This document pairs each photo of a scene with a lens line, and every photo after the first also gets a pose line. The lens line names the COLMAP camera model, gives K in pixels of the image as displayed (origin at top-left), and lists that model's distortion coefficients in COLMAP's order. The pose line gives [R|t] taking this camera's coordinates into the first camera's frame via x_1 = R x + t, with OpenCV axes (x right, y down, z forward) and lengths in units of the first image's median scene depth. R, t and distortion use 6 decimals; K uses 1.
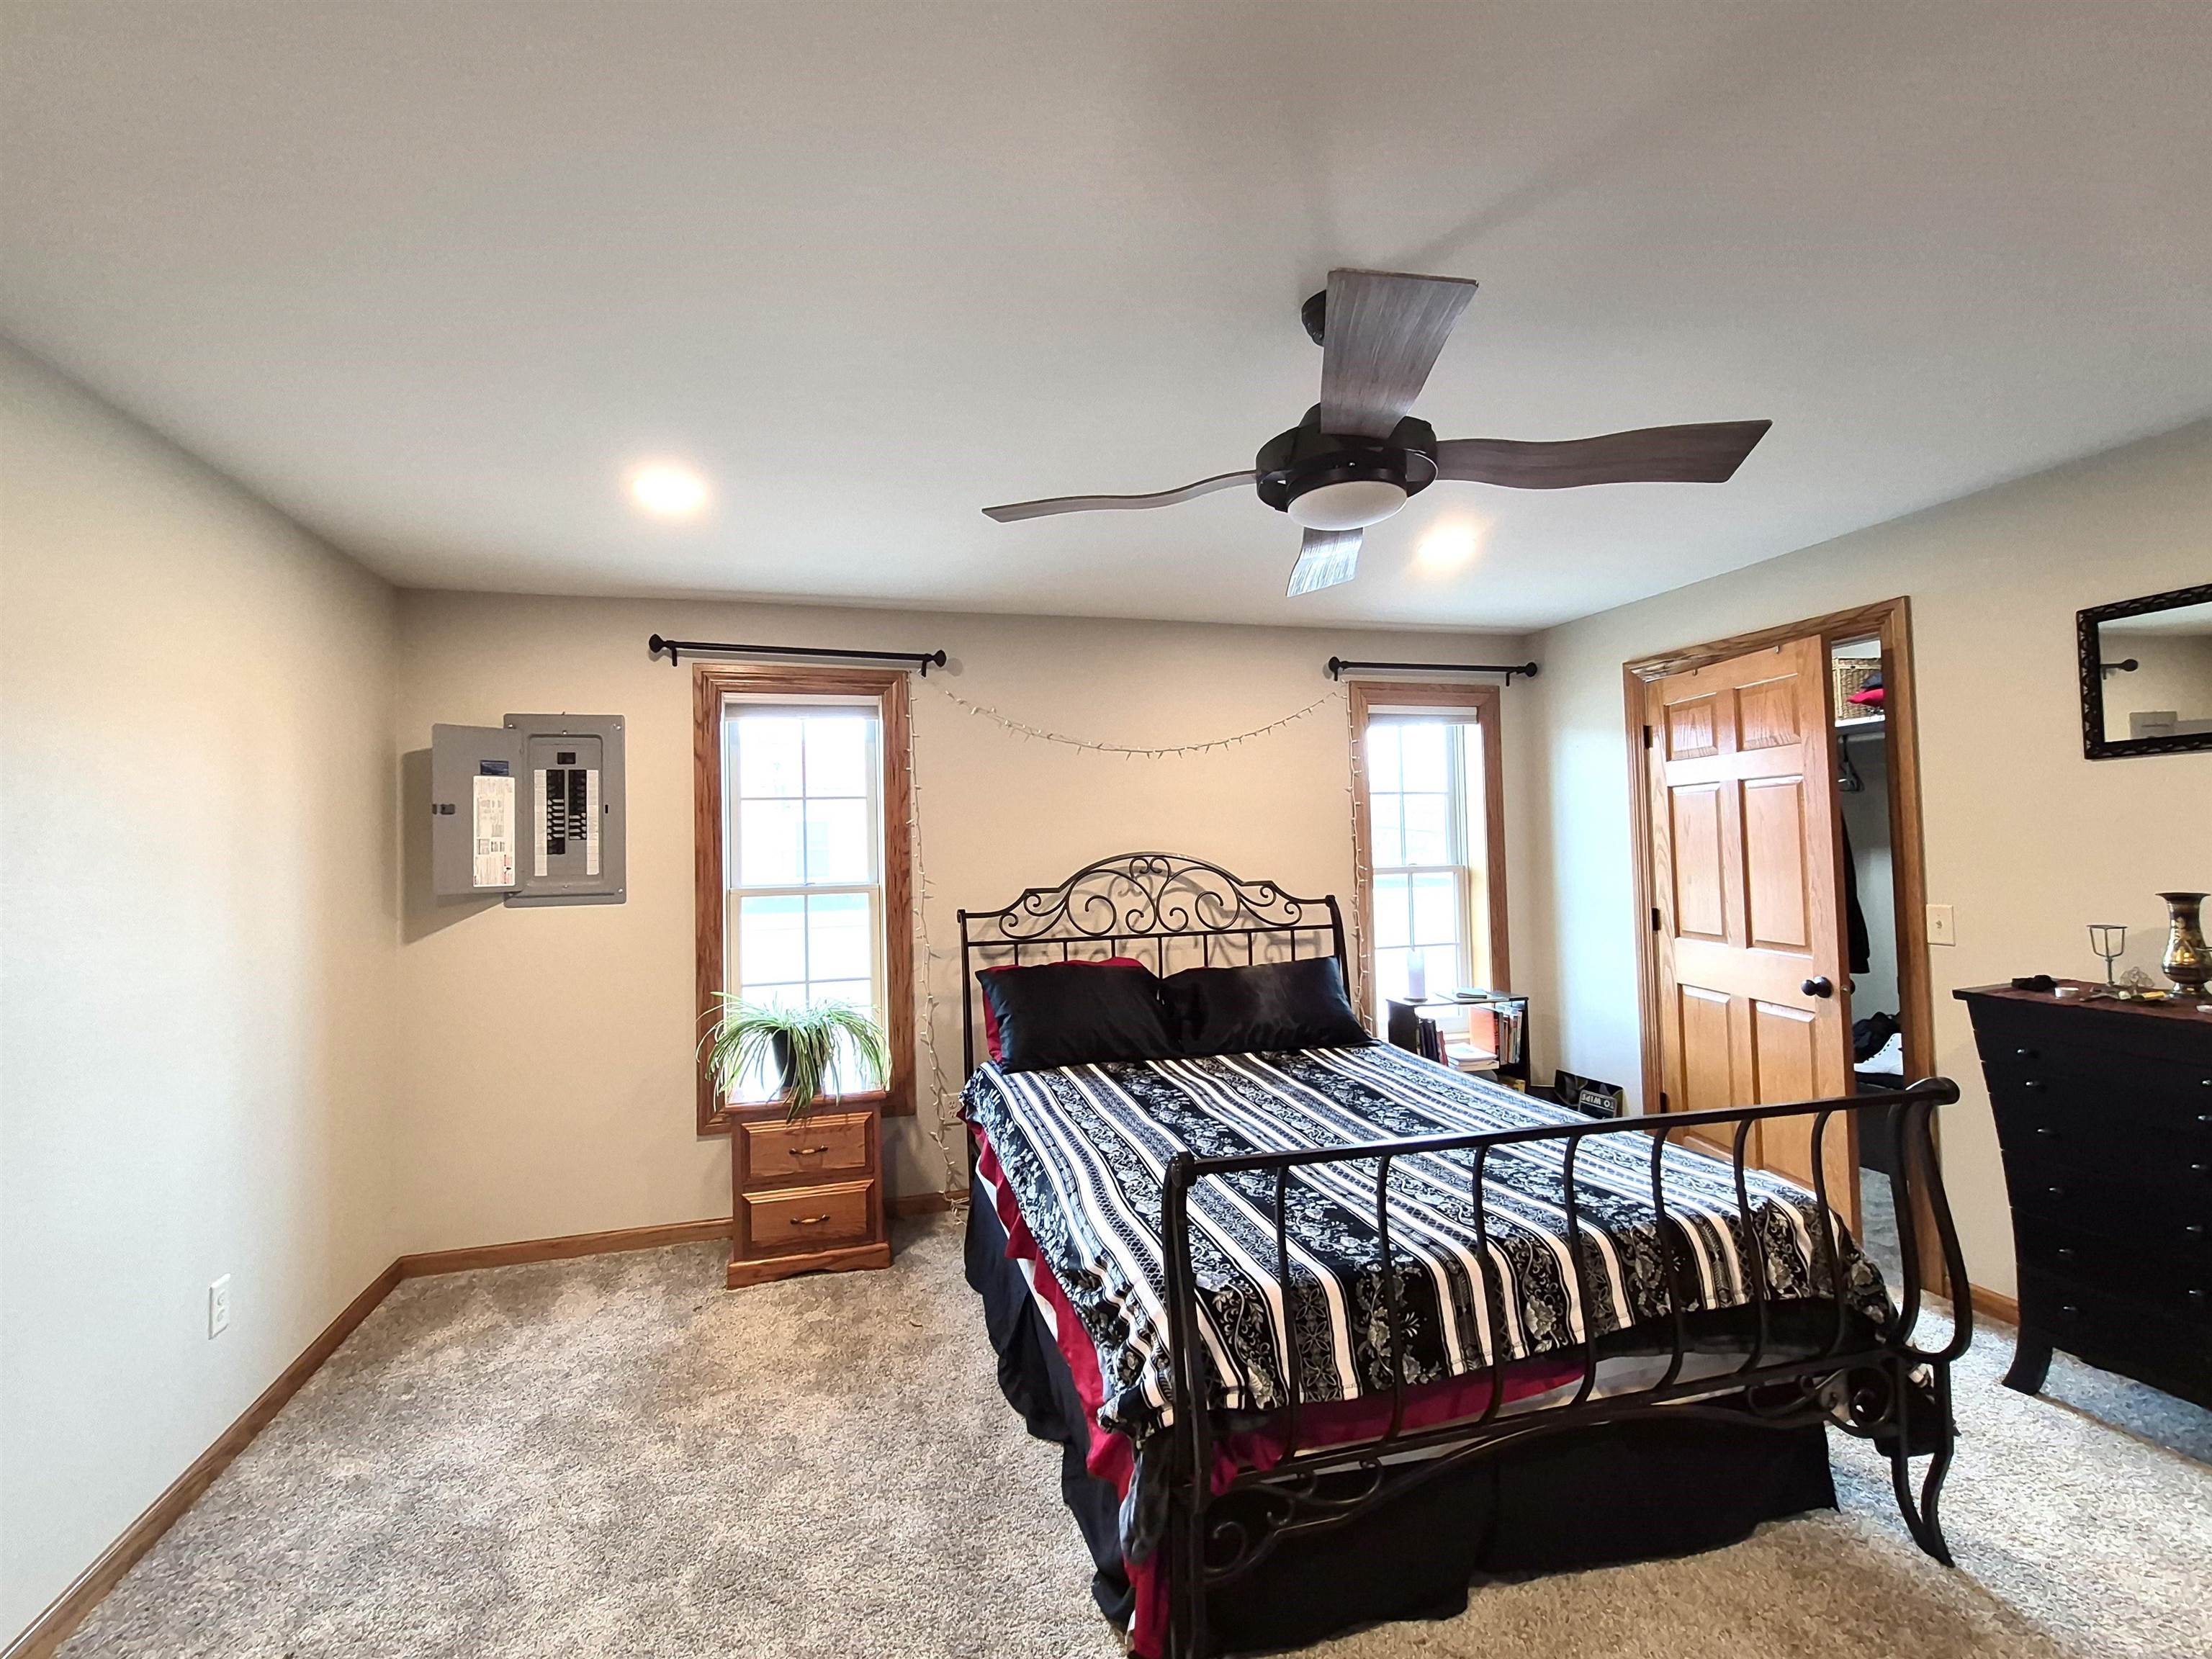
lens RADIAL K [[997.4, 0, 1106.5], [0, 997.4, 821.9], [0, 0, 1]] dist [0.004782, 0.001203]
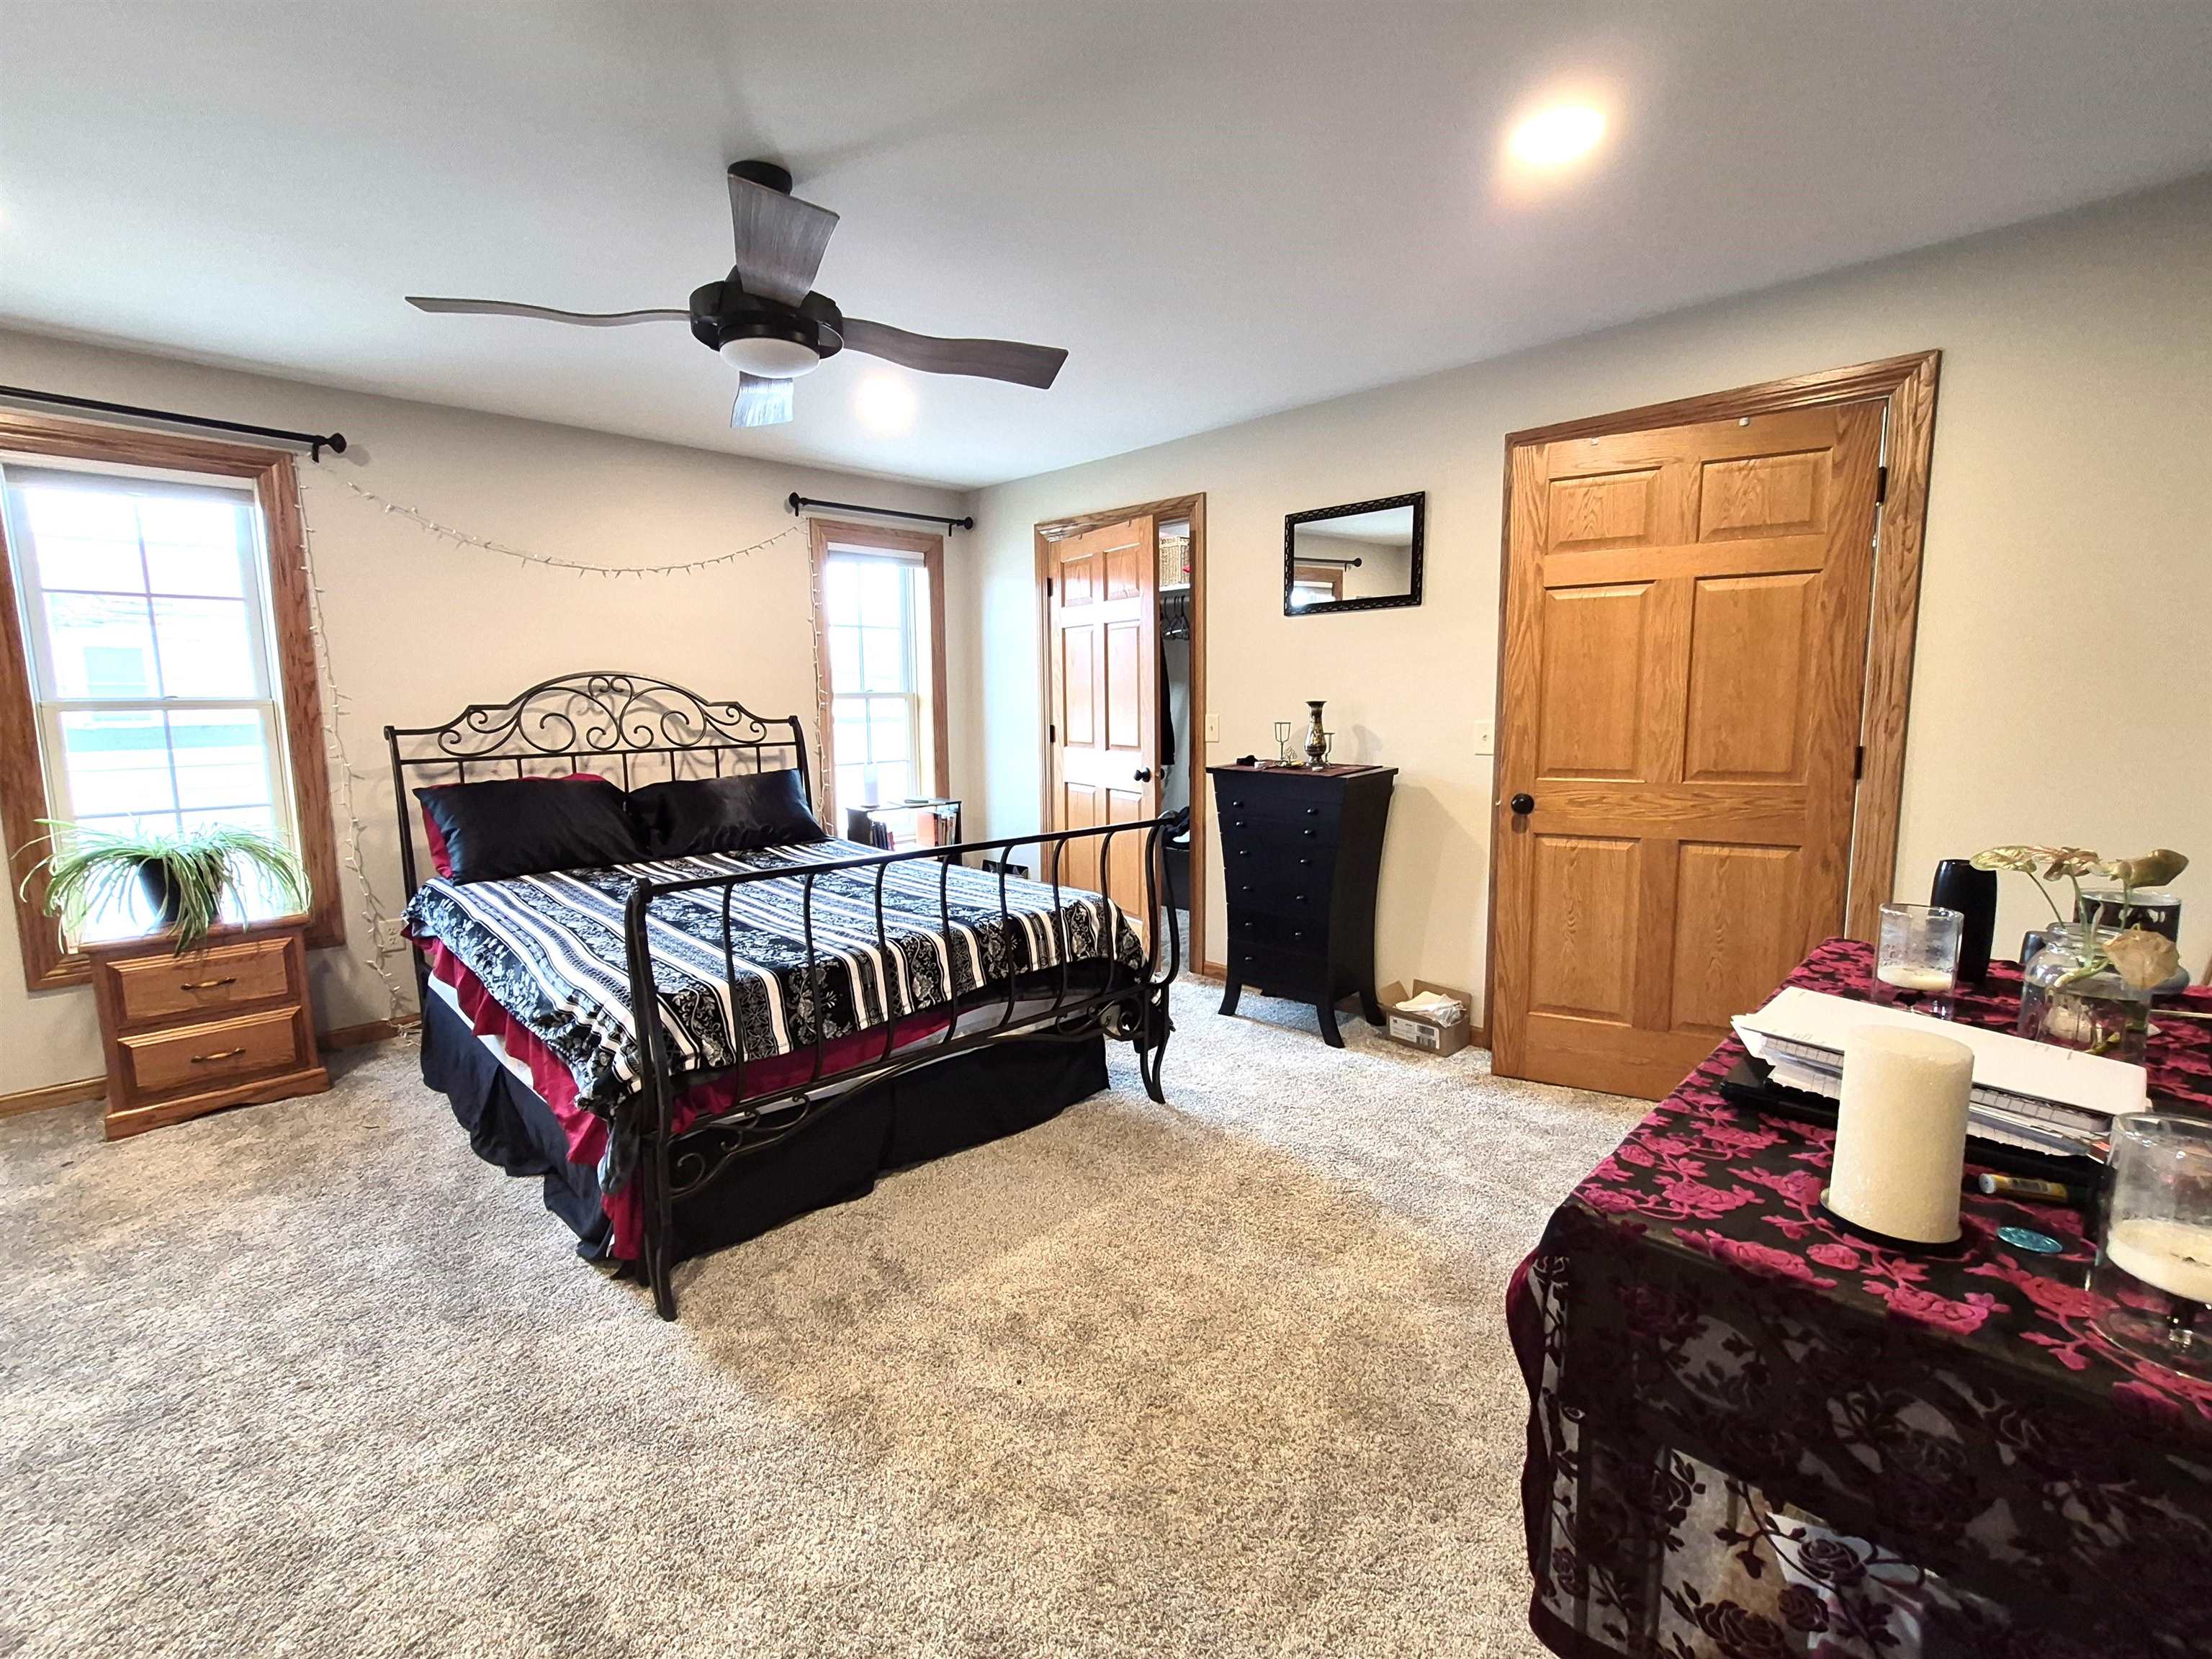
lens RADIAL K [[997.4, 0, 1096.8], [0, 997.4, 828.7], [0, 0, 1]] dist [0.004782, 0.001203]
pose [[0.883551, -0.044681, 0.466199, 0.000304], [-0.027582, 0.988746, 0.147037, 0.044539], [-0.467522, -0.142774, 0.872376, -0.246844]]
